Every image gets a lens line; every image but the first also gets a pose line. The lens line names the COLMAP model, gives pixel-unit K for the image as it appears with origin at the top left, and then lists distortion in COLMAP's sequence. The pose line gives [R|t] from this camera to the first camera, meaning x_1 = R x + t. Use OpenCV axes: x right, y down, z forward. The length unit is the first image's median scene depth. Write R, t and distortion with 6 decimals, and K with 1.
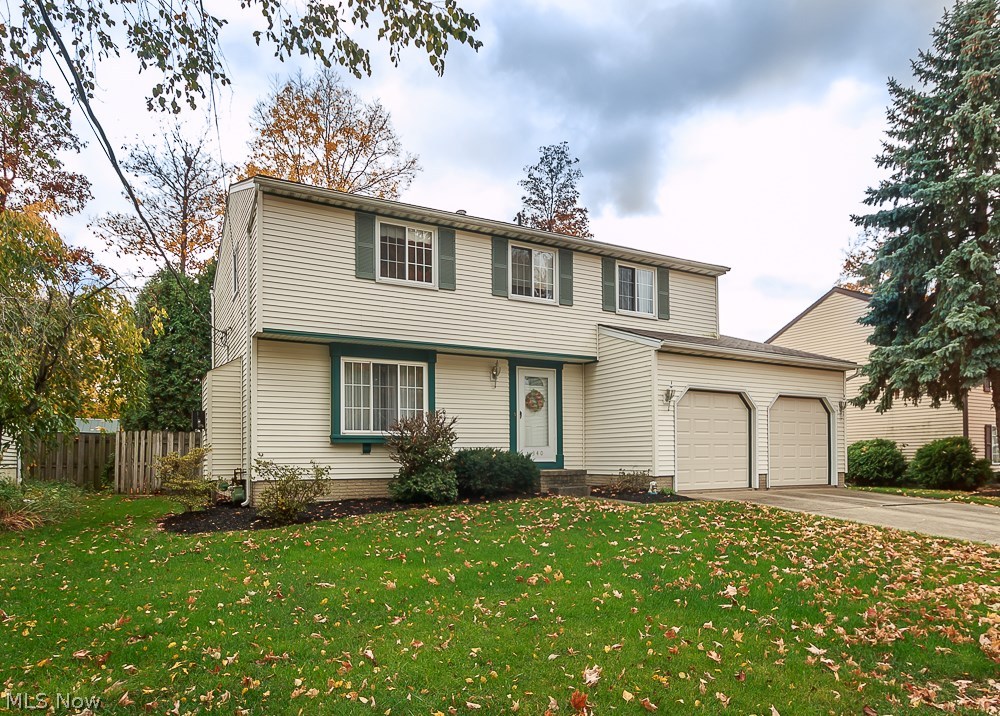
lens RADIAL K [[651.9, 0, 500.0], [0, 651.9, 358.0], [0, 0, 1]] dist [-0.003357, -0.000557]
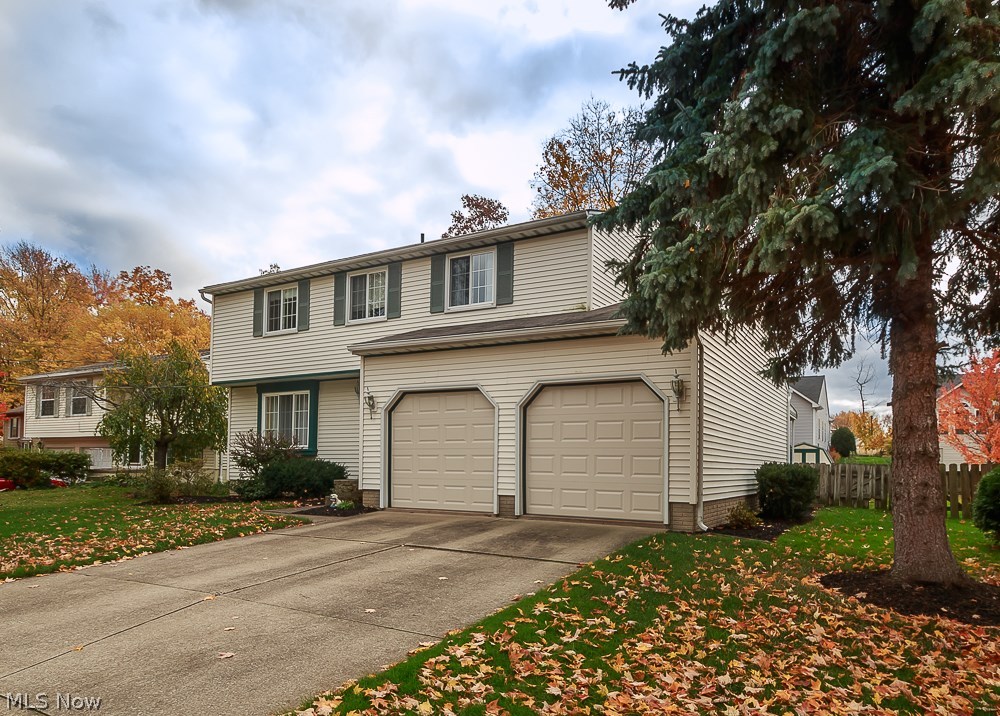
lens RADIAL K [[651.9, 0, 500.0], [0, 651.9, 358.0], [0, 0, 1]] dist [-0.003357, -0.000557]
pose [[0.507589, -0.128160, -0.852015, 1.073098], [0.121591, 0.989634, -0.076422, 0.080724], [0.852977, -0.064806, 0.517910, 0.628817]]
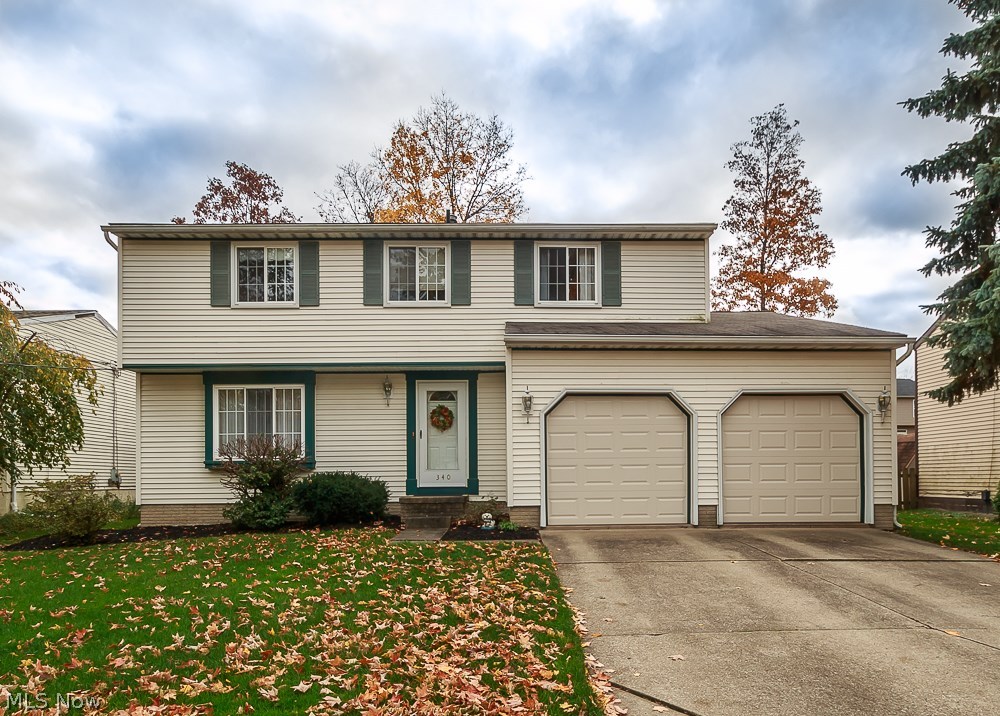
lens RADIAL K [[605.2, 0, 498.2], [0, 605.2, 408.5], [0, 0, 1]] dist [-0.007584, -0.000542]
pose [[0.880804, -0.053523, -0.470446, 0.527235], [0.074911, 0.996829, 0.026845, 0.037947], [0.467517, -0.058886, 0.882021, 0.321153]]
